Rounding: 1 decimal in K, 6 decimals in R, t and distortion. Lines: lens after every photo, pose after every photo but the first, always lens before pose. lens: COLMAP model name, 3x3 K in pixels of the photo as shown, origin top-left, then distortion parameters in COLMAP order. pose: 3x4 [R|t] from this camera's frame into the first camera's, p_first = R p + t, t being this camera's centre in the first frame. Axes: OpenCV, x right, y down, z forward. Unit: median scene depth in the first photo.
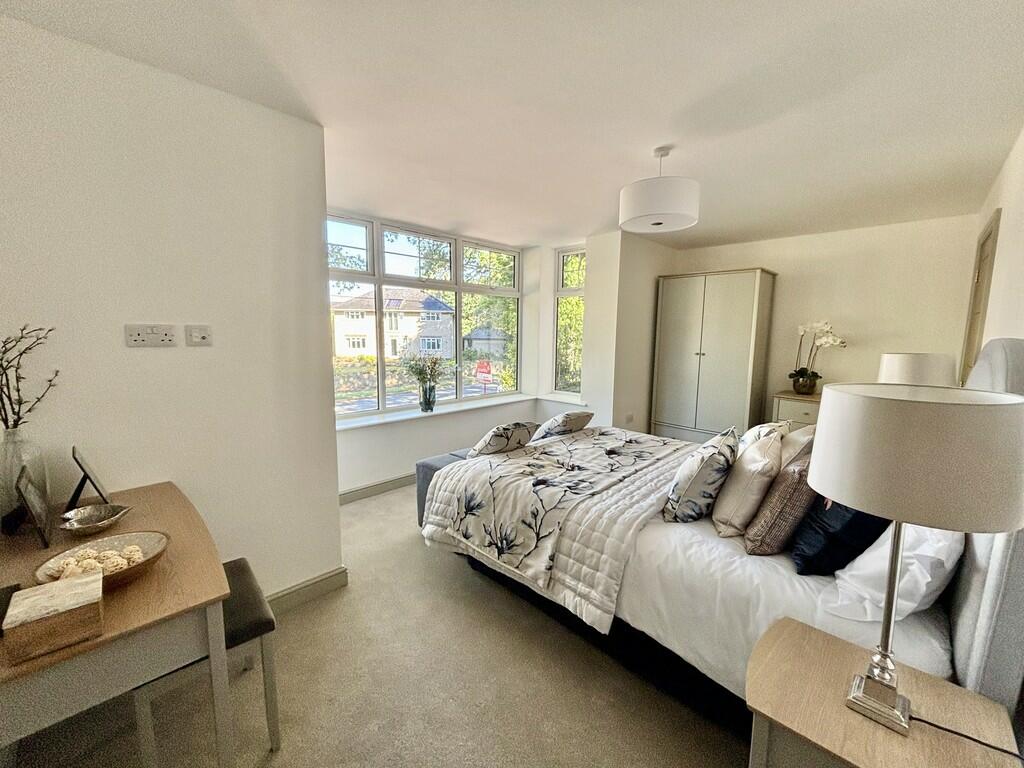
lens RADIAL K [[410.8, 0, 513.5], [0, 410.8, 384.2], [0, 0, 1]] dist [0.001136, 0.000086]
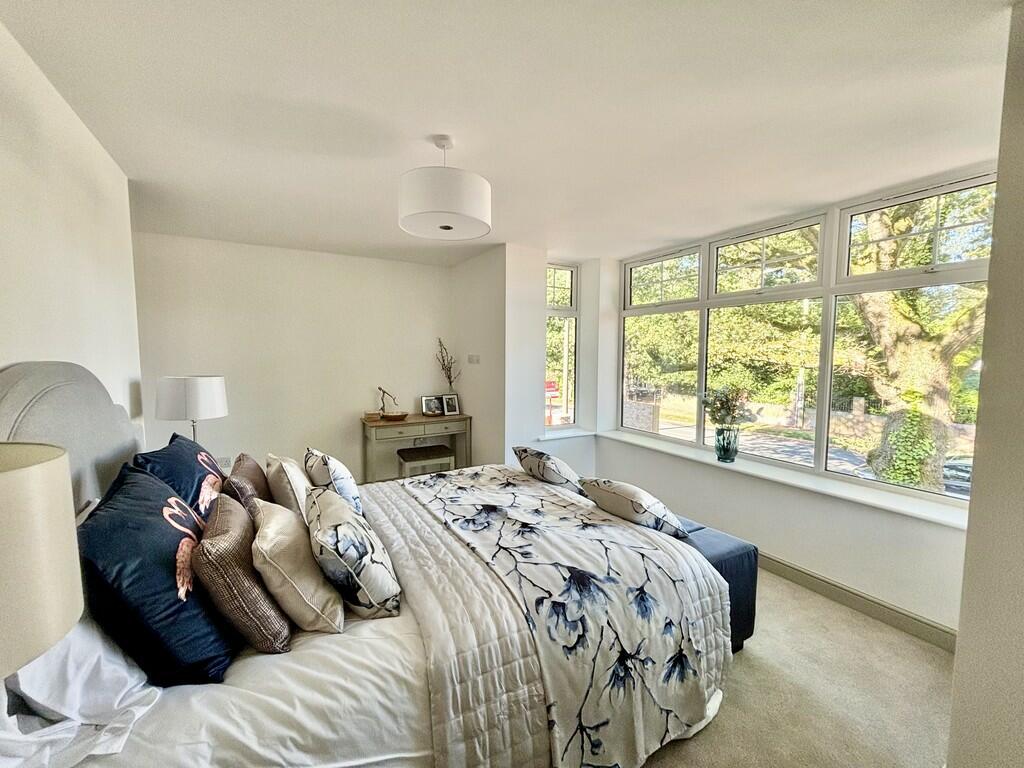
lens RADIAL K [[410.8, 0, 513.7], [0, 410.8, 383.2], [0, 0, 1]] dist [0.001136, 0.000086]
pose [[-0.260922, 0.061534, -0.963397, 0.987474], [-0.130491, 0.986559, 0.098355, -0.161193], [0.956500, 0.151378, -0.249386, 1.205585]]
